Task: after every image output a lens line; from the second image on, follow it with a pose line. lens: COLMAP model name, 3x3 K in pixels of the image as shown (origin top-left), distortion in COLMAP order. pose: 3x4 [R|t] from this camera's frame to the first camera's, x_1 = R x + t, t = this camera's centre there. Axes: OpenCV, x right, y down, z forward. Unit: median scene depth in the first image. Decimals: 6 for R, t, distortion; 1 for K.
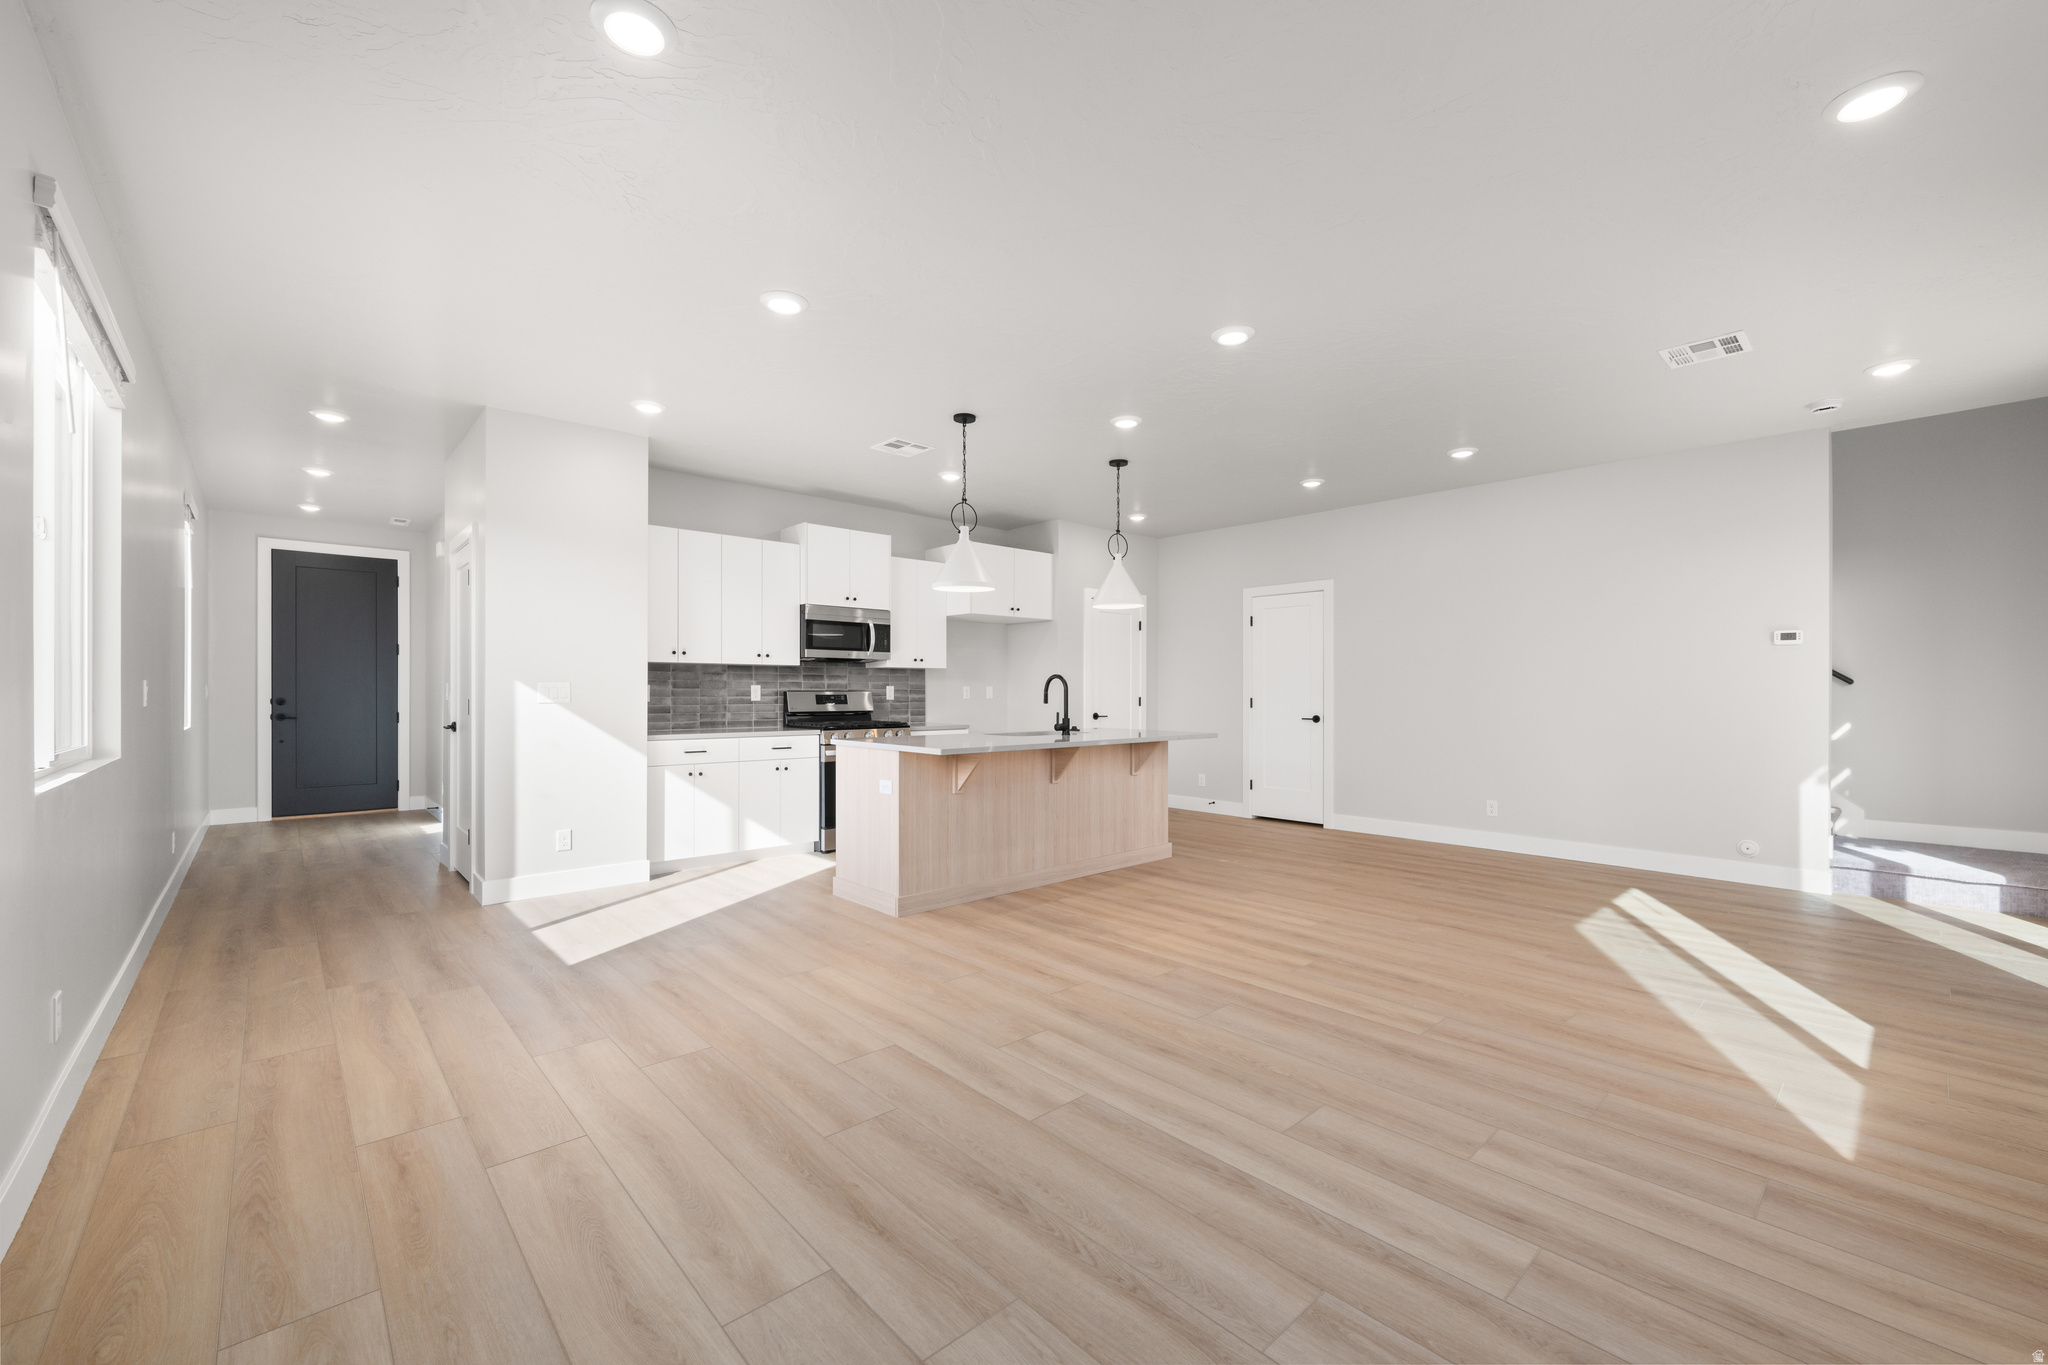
lens RADIAL K [[824.1, 0, 1024.0], [0, 824.1, 682.5], [0, 0, 1]] dist [-0.000020, -0.000004]
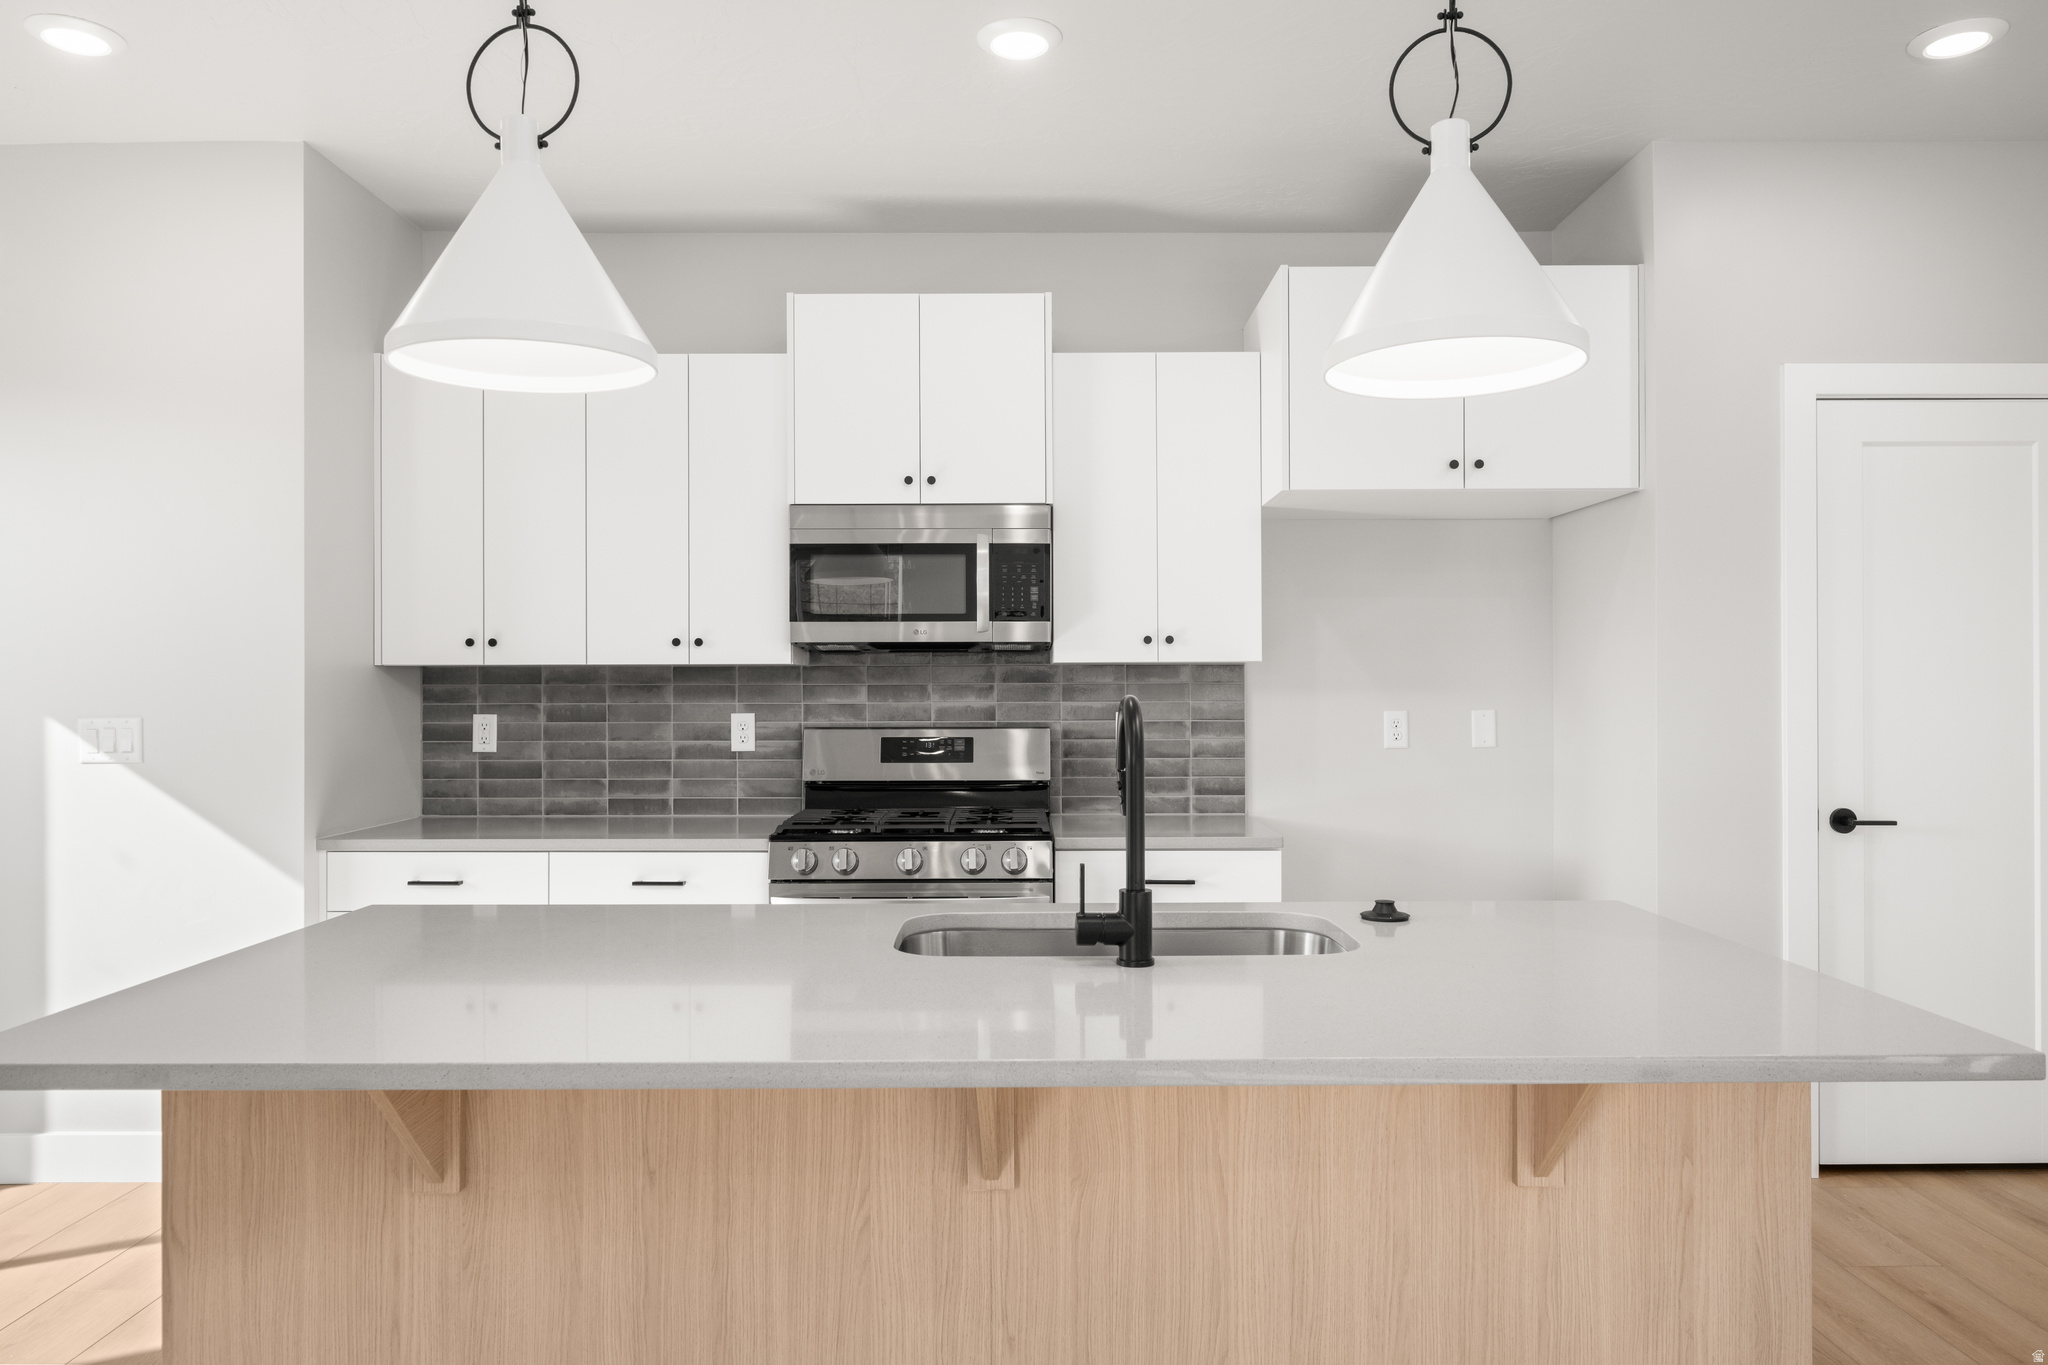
lens RADIAL K [[1350.2, 0, 1024.0], [0, 1350.2, 682.5], [0, 0, 1]] dist [0.002363, 0.001170]
pose [[0.739128, -0.006647, -0.673532, 0.229703], [0.009695, 0.999953, 0.000771, -0.011047], [0.673495, -0.007100, 0.739158, 0.585987]]
